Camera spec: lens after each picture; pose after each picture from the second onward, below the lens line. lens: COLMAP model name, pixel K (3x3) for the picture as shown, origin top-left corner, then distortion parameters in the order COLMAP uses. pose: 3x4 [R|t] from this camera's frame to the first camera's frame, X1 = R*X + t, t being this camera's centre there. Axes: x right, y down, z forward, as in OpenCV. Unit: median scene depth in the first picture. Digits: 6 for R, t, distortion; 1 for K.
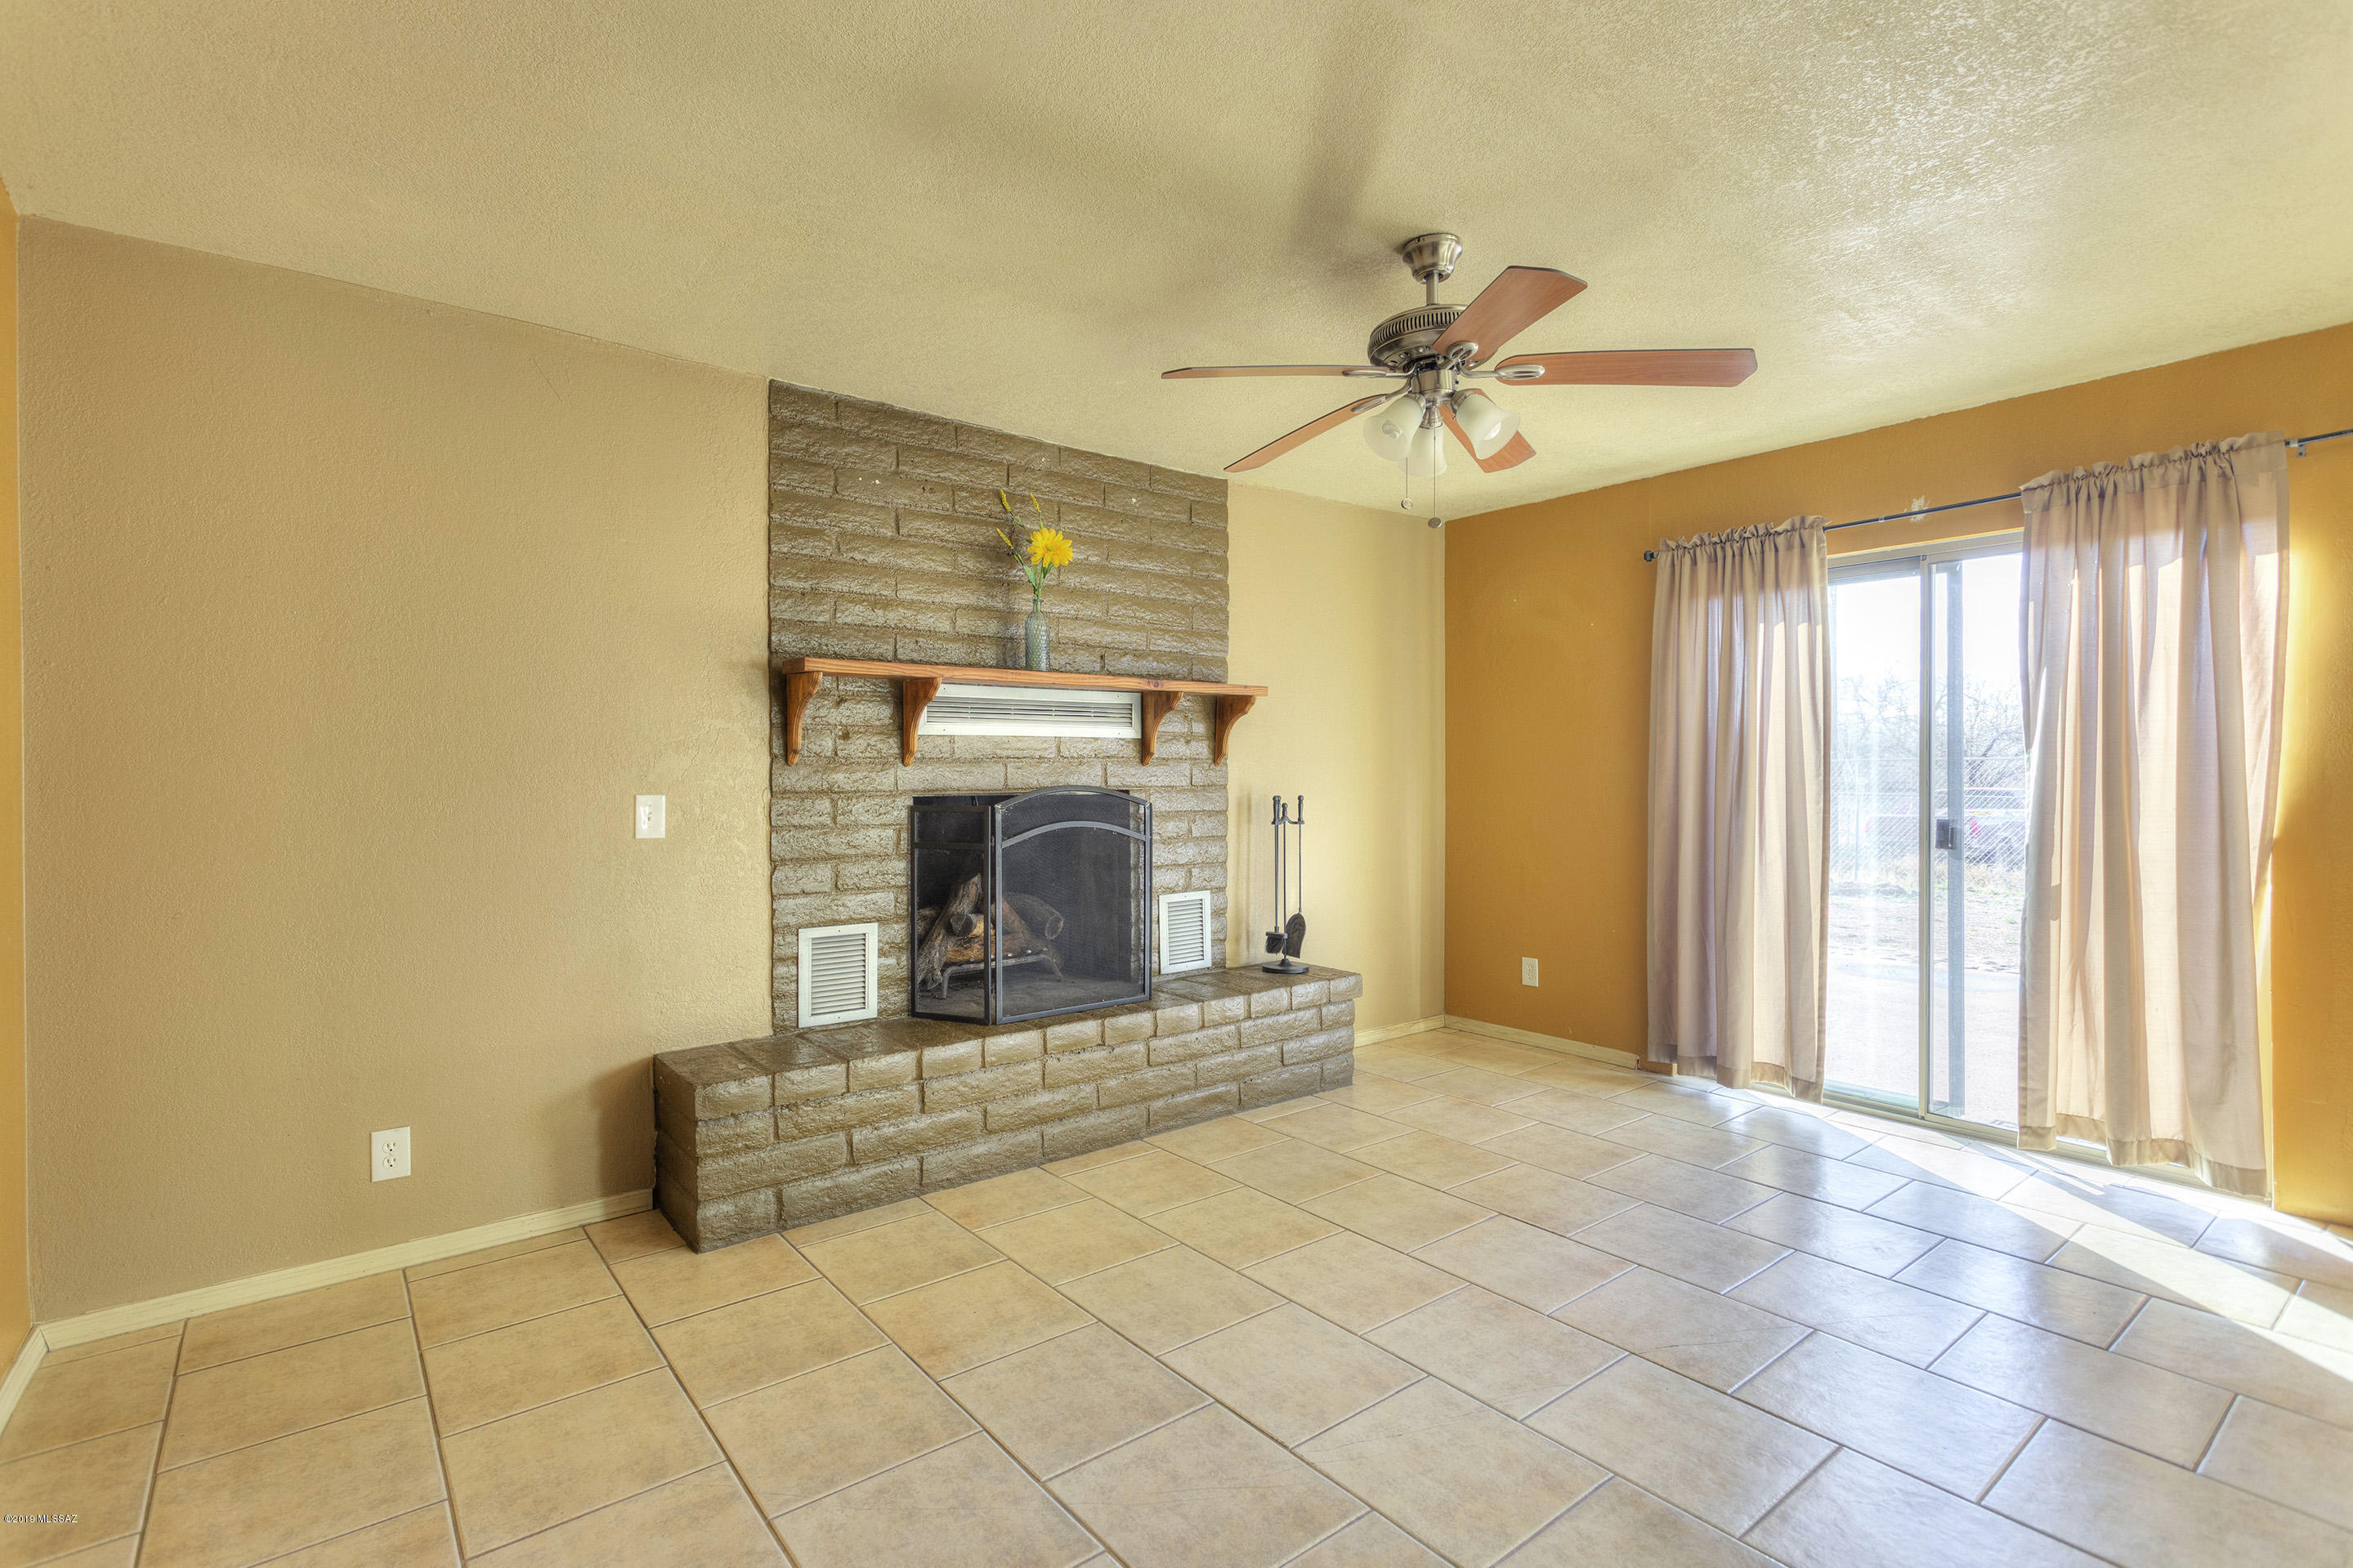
lens RADIAL K [[1102.5, 0, 1165.1], [0, 1102.5, 780.7], [0, 0, 1]] dist [0.000924, 0.000407]
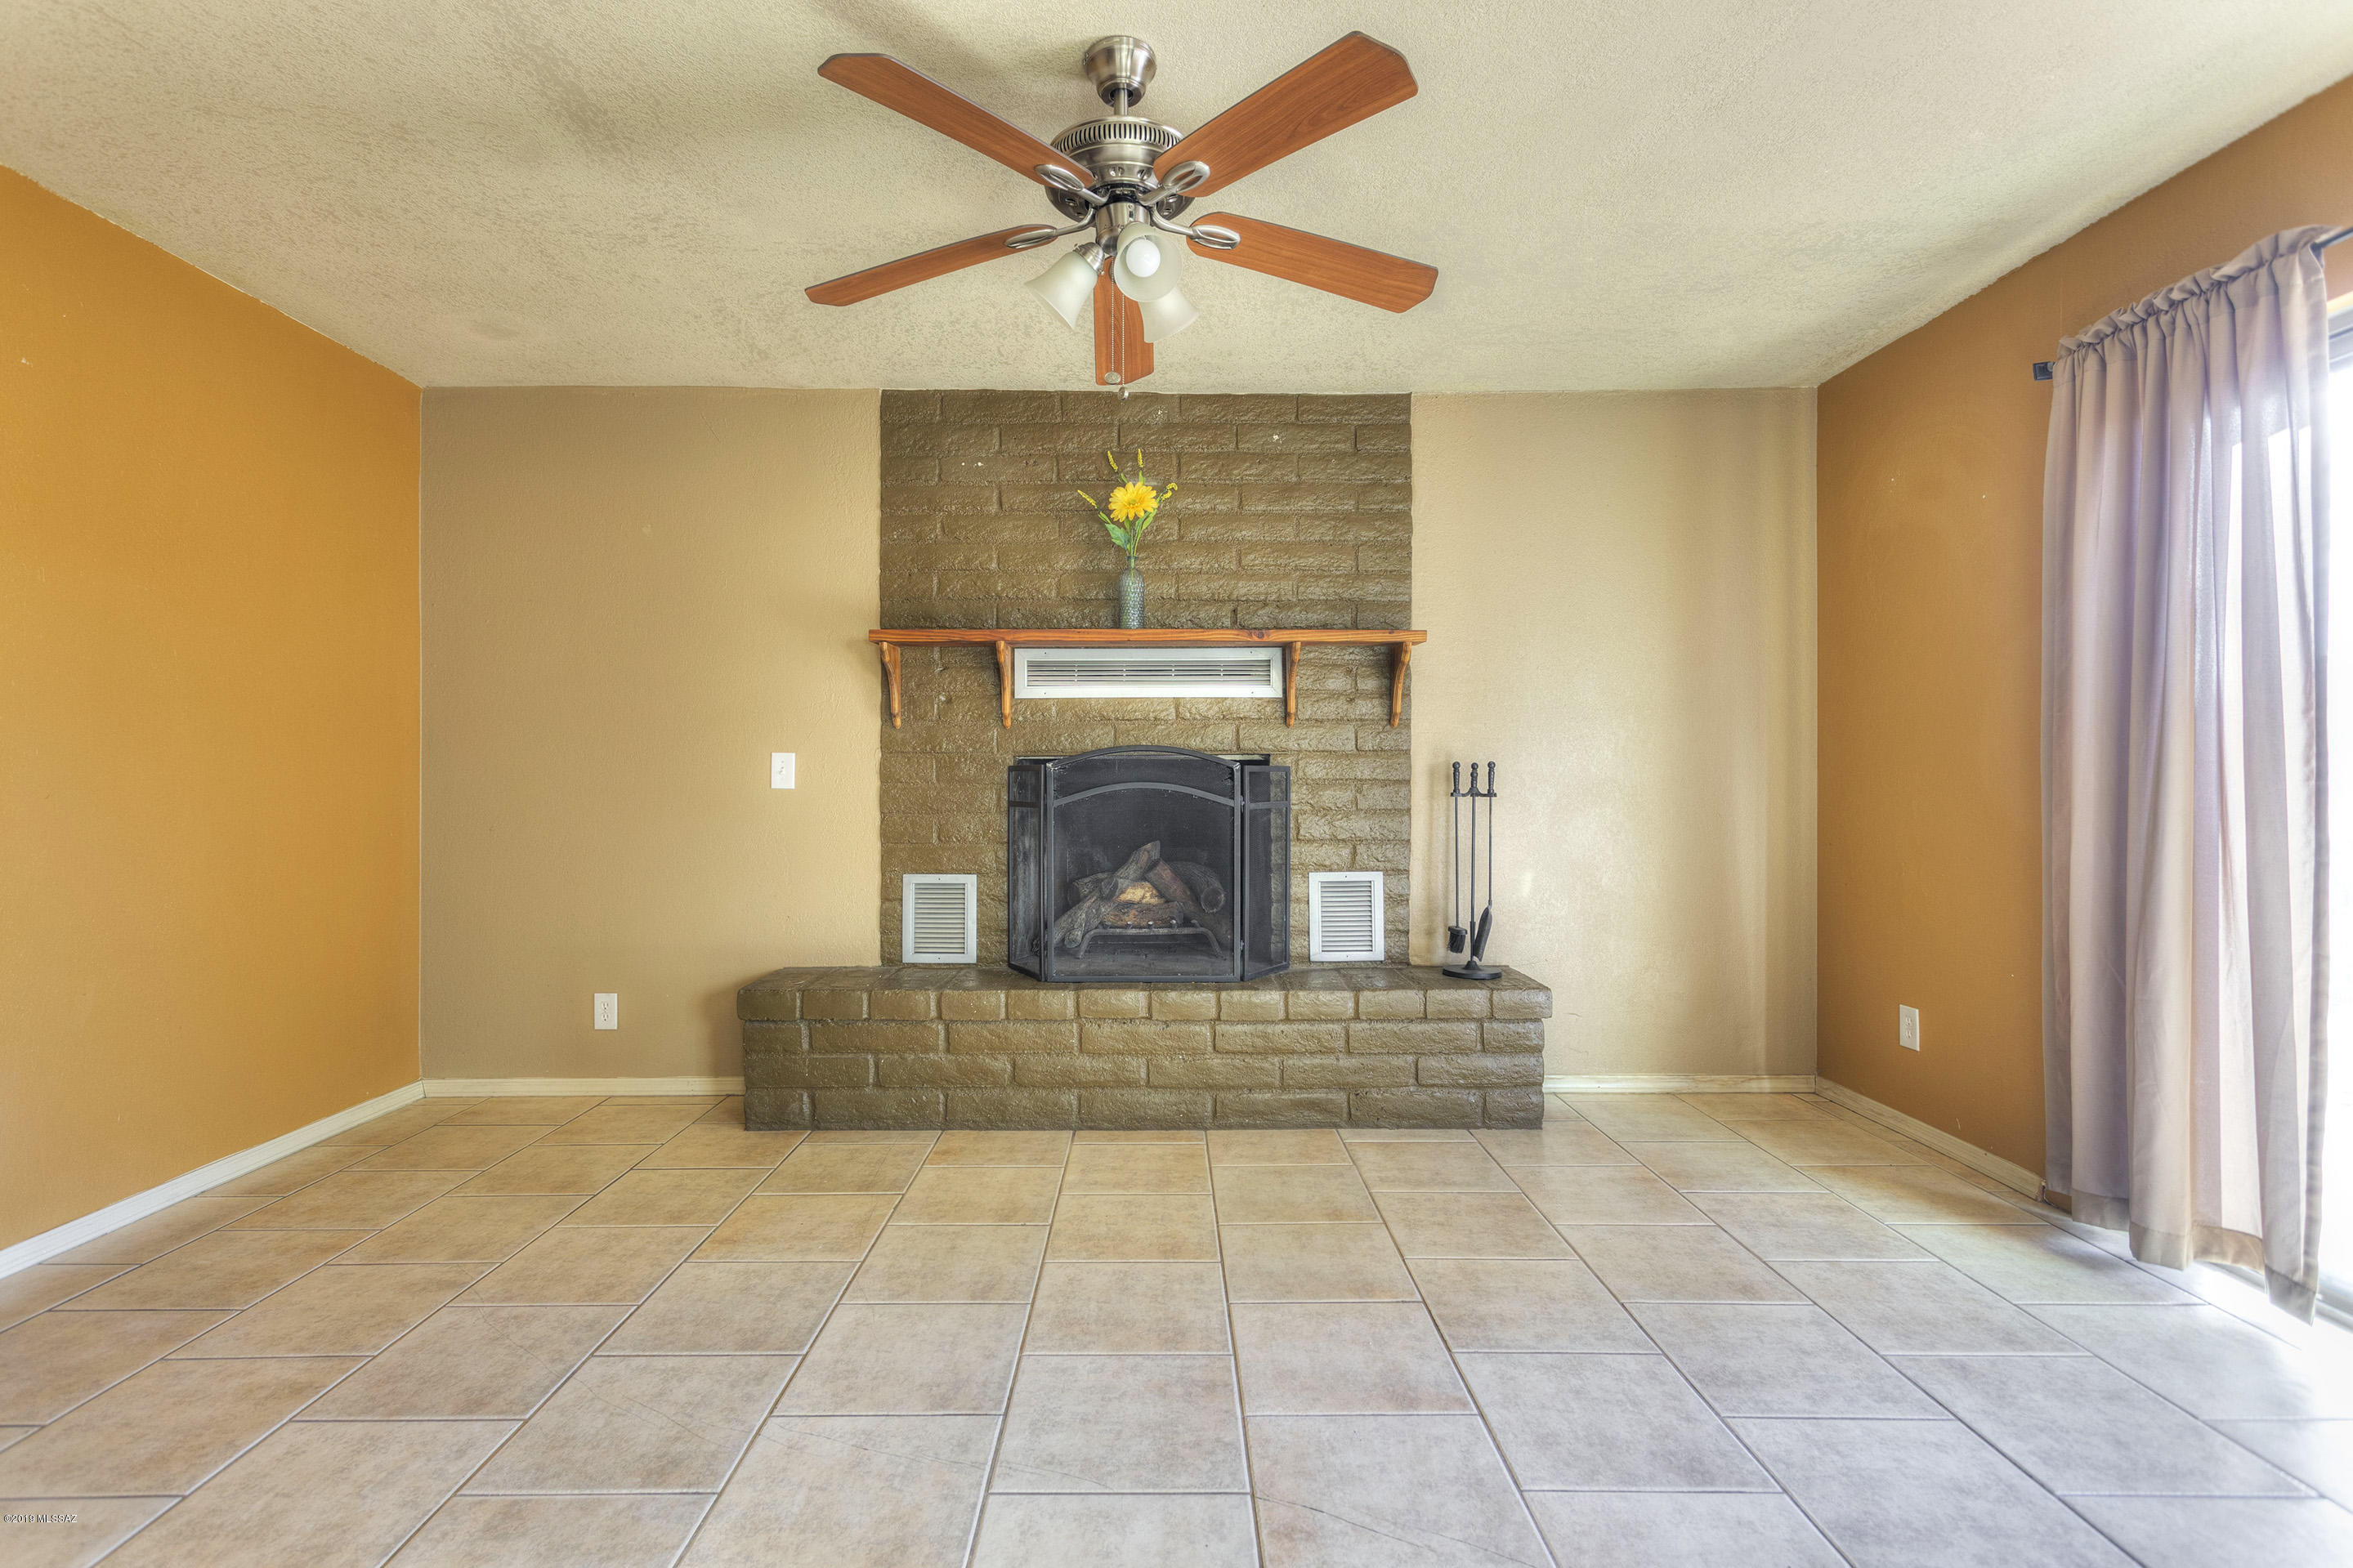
lens RADIAL K [[1105.8, 0, 1159.4], [0, 1105.8, 775.7], [0, 0, 1]] dist [0.001061, 0.000383]
pose [[0.789356, 0.001099, -0.613935, 0.478368], [-0.006751, 0.999953, -0.006890, 0.034549], [0.613899, 0.009583, 0.789327, 0.231112]]
